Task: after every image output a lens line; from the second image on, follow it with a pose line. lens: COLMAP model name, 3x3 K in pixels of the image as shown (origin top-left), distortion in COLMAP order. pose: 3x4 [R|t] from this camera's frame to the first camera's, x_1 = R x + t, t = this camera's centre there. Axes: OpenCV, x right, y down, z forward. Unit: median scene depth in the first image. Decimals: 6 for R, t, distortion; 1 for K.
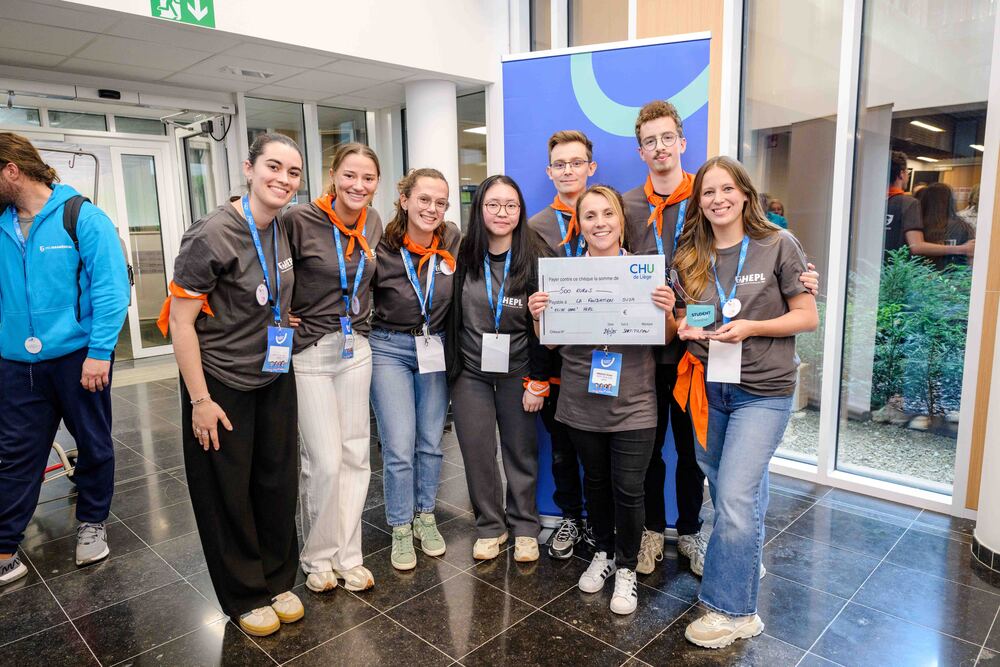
lens RADIAL K [[680.4, 0, 491.6], [0, 680.4, 329.9], [0, 0, 1]] dist [-0.002892, -0.001101]
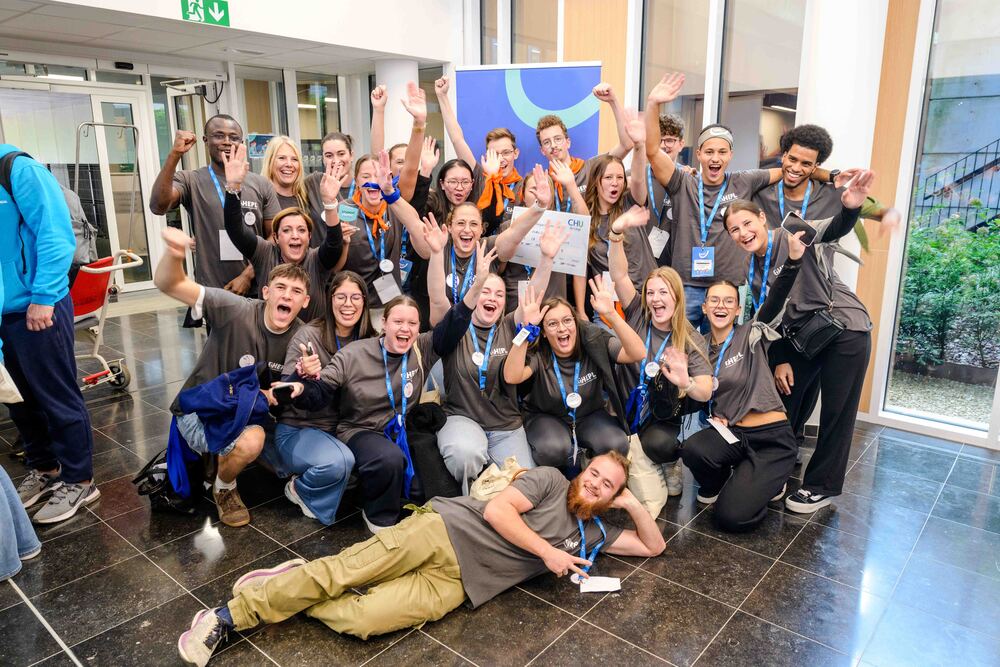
lens RADIAL K [[680.4, 0, 504.9], [0, 680.4, 322.3], [0, 0, 1]] dist [-0.002892, -0.001101]
pose [[0.996645, 0.003853, 0.081756, 0.005882], [-0.009498, 0.997587, 0.068774, 0.014748], [-0.081294, -0.069319, 0.994277, -0.301302]]
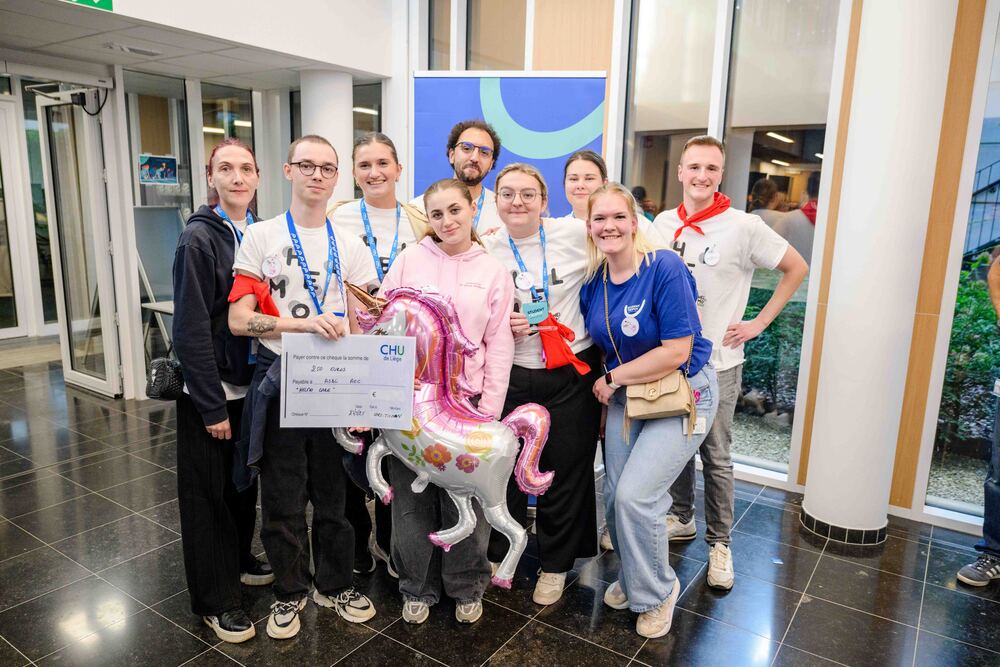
lens RADIAL K [[698.2, 0, 495.5], [0, 698.2, 334.9], [0, 0, 1]] dist [-0.007191, -0.002031]
pose [[0.982352, 0.012929, 0.186597, -0.041763], [-0.018736, 0.999392, 0.029395, -0.019106], [-0.186103, -0.032372, 0.981997, -0.072366]]
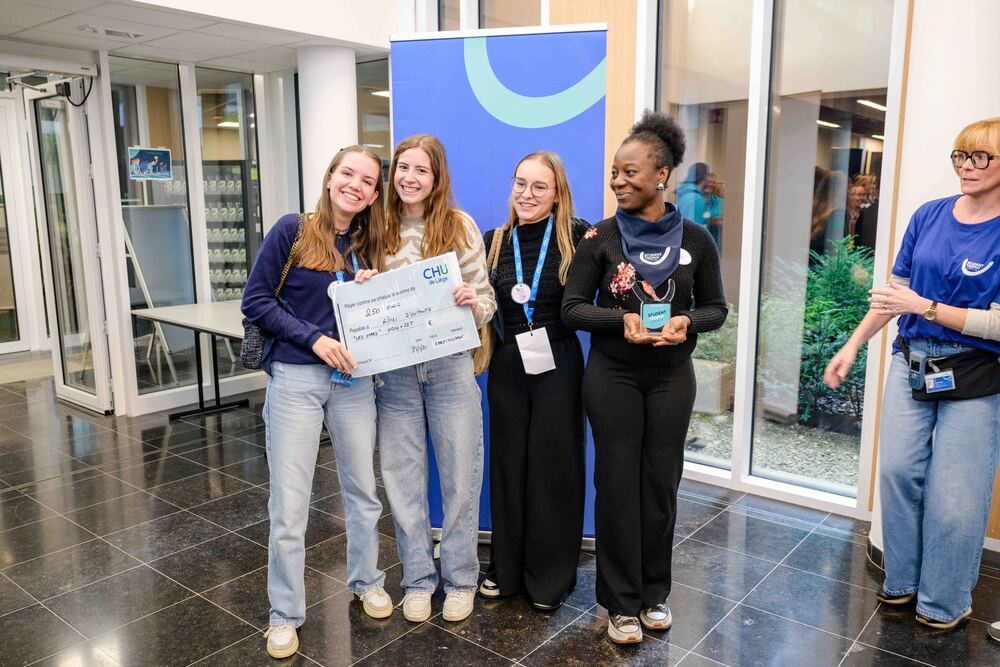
lens RADIAL K [[794.9, 0, 485.7], [0, 794.9, 330.7], [0, 0, 1]] dist [-0.004133, -0.005060]
pose [[0.995524, 0.002153, 0.094485, 0.026451], [-0.003099, 0.999947, 0.009866, -0.006634], [-0.094458, -0.010114, 0.995477, -0.070793]]
